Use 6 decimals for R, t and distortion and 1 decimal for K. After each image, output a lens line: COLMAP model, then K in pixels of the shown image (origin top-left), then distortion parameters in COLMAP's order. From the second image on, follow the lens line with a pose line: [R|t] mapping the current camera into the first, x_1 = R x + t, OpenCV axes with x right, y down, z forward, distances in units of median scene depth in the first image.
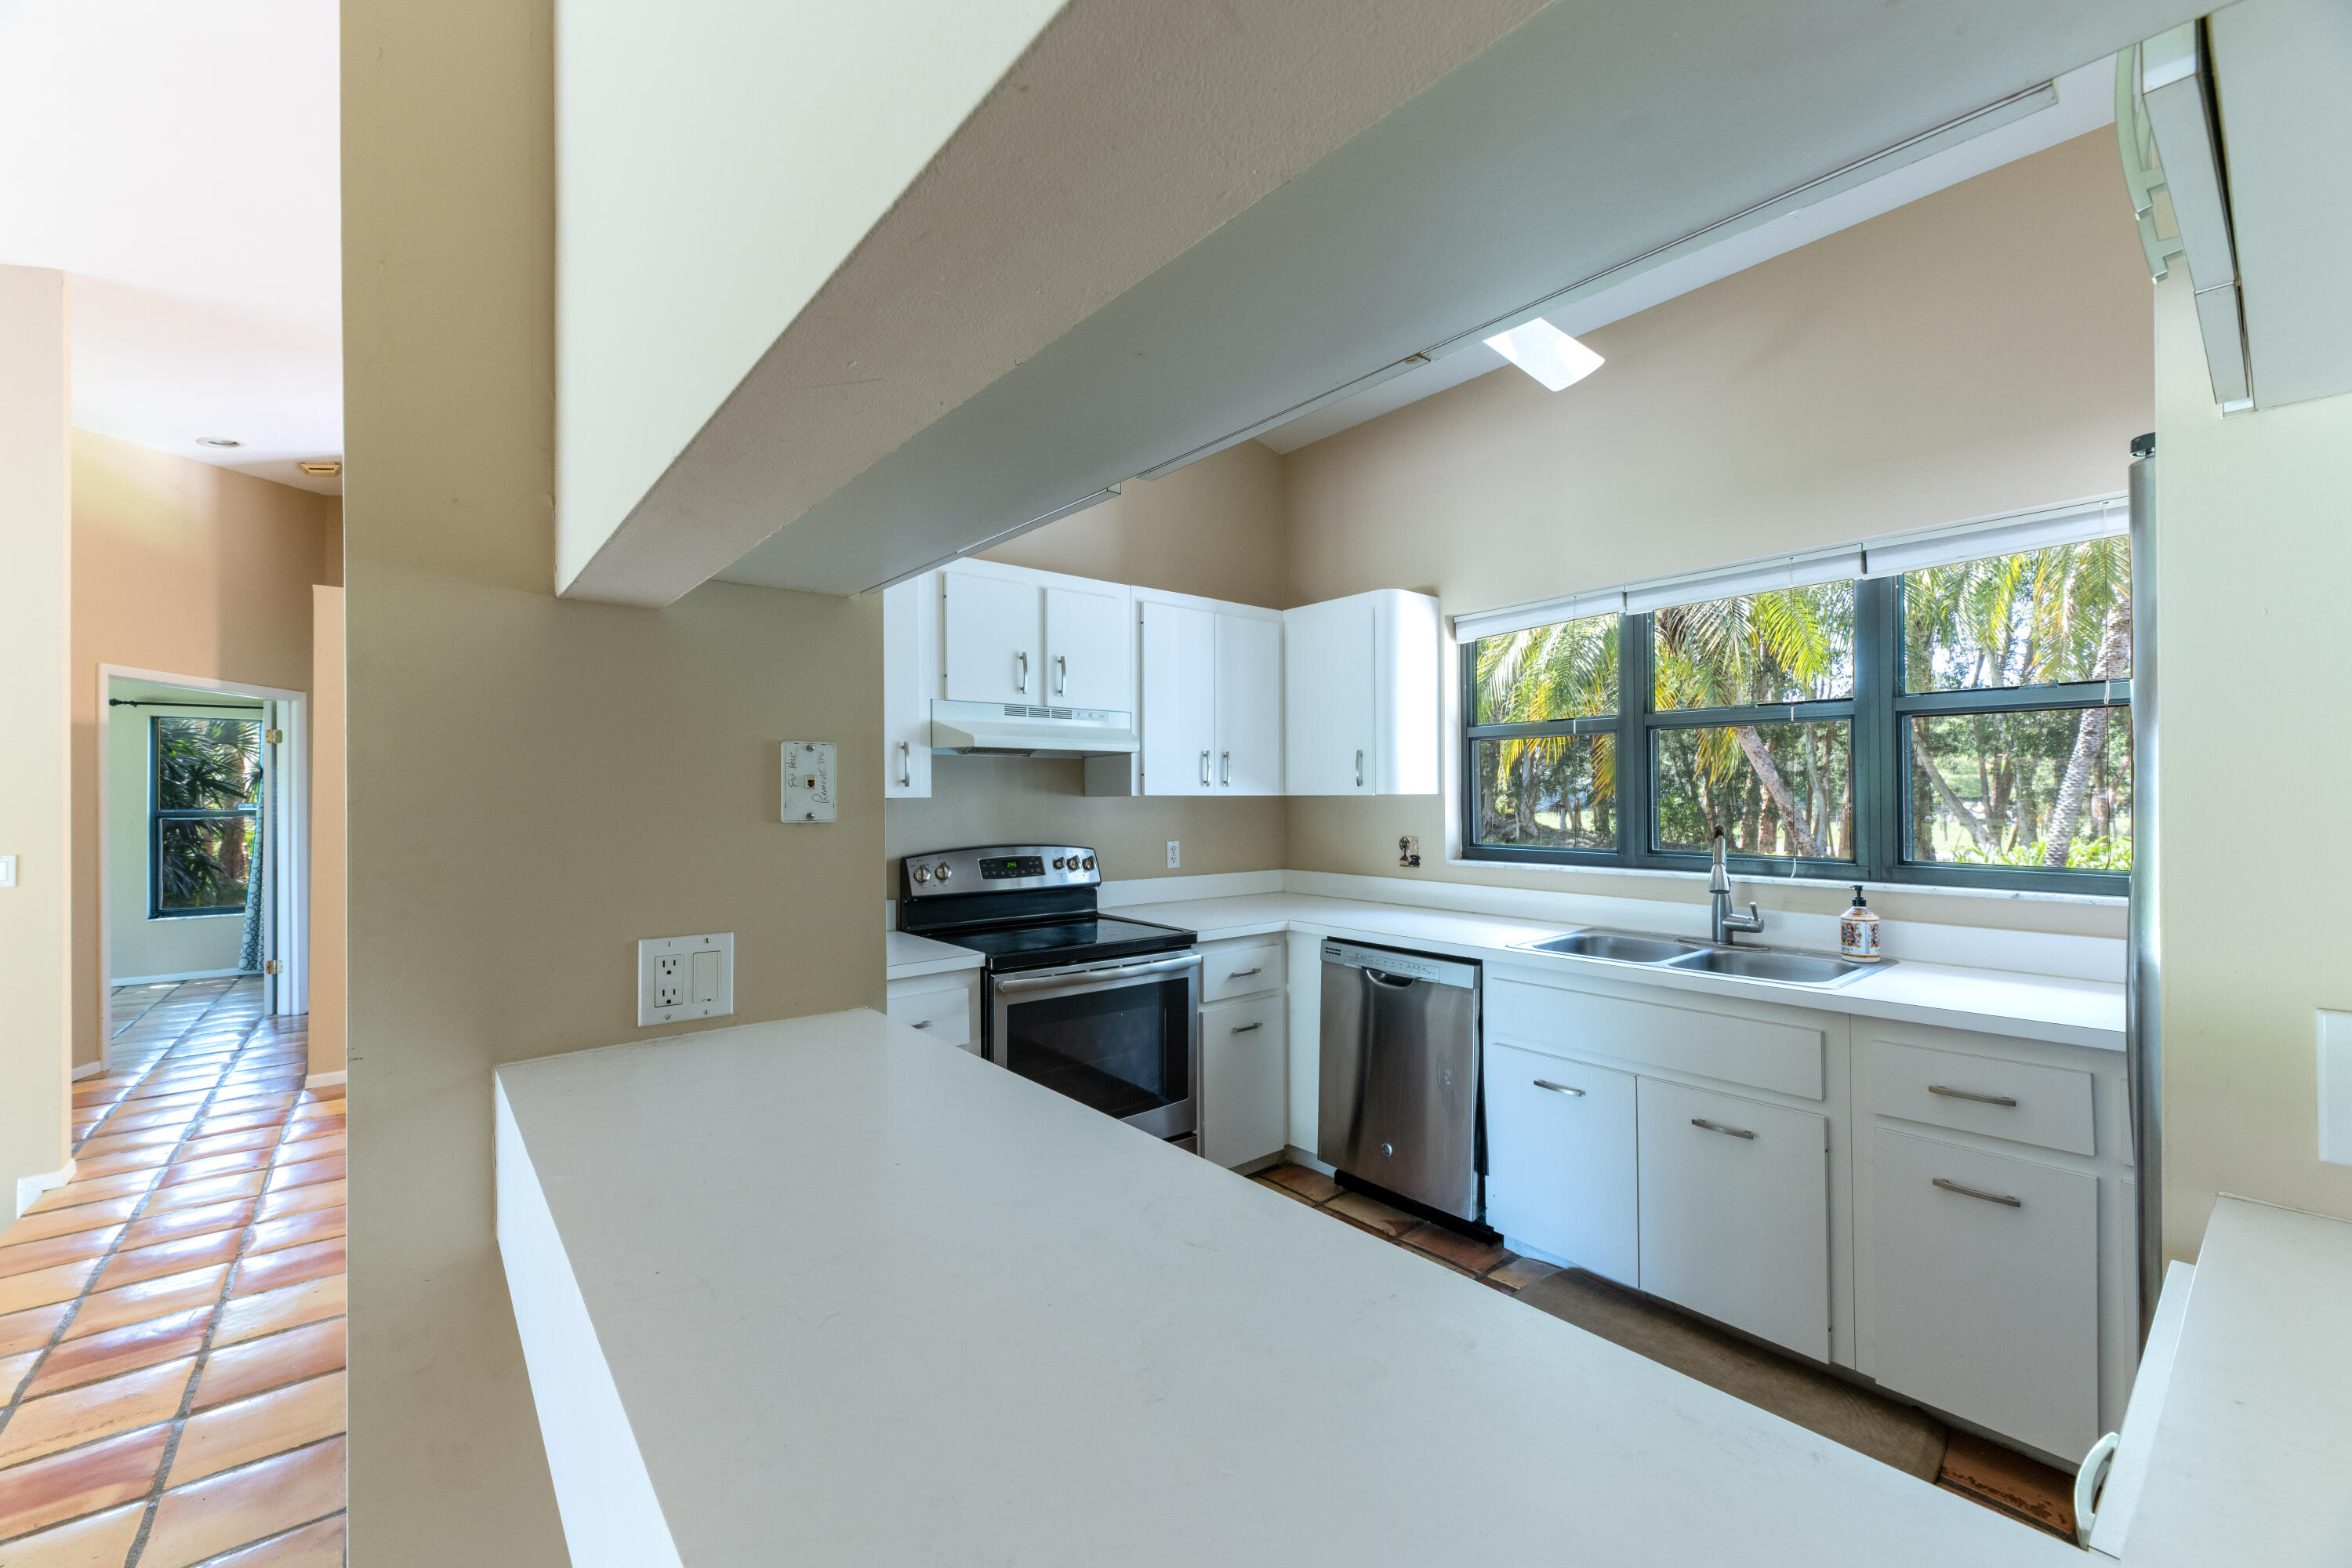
lens RADIAL K [[943.7, 0, 1176.0], [0, 943.7, 784.0], [0, 0, 1]] dist [0.001201, 0.000129]
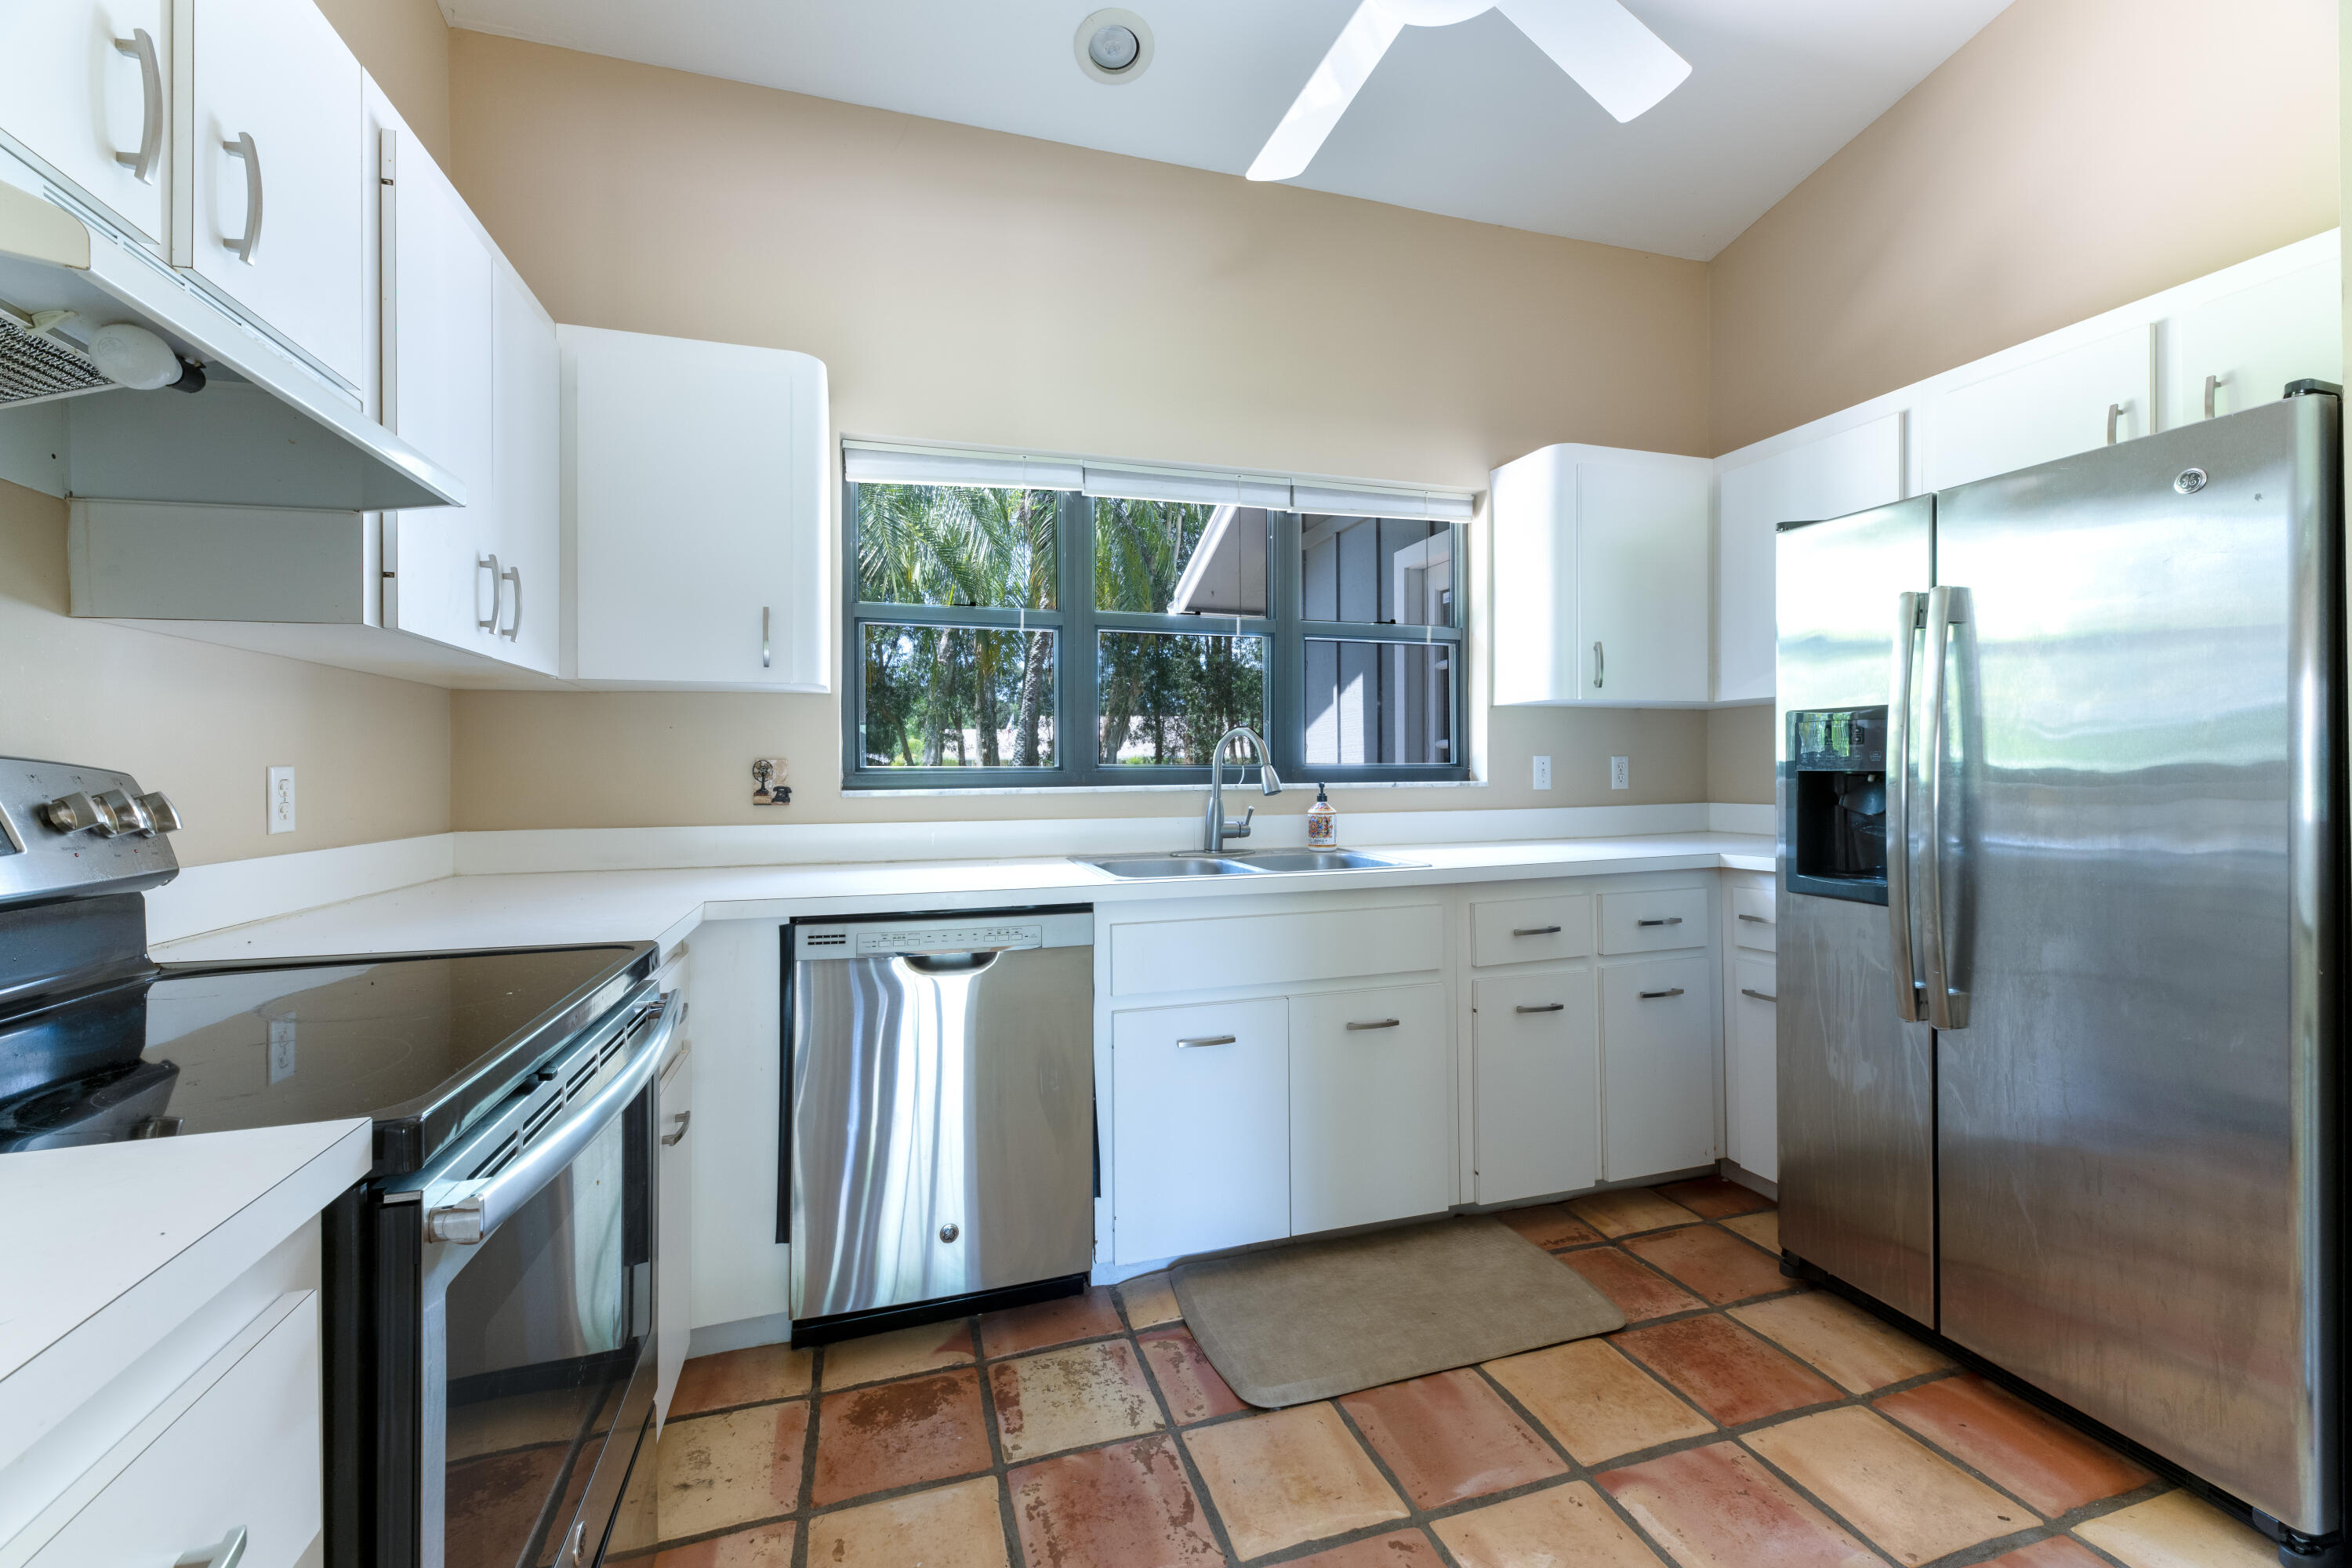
lens RADIAL K [[935.8, 0, 1175.4], [0, 935.8, 759.5], [0, 0, 1]] dist [0.000166, -0.000025]
pose [[0.376221, 0.009086, 0.926486, -0.311081], [-0.004447, 0.999958, -0.008000, 0.077657], [-0.926519, -0.001110, 0.376245, 0.645391]]
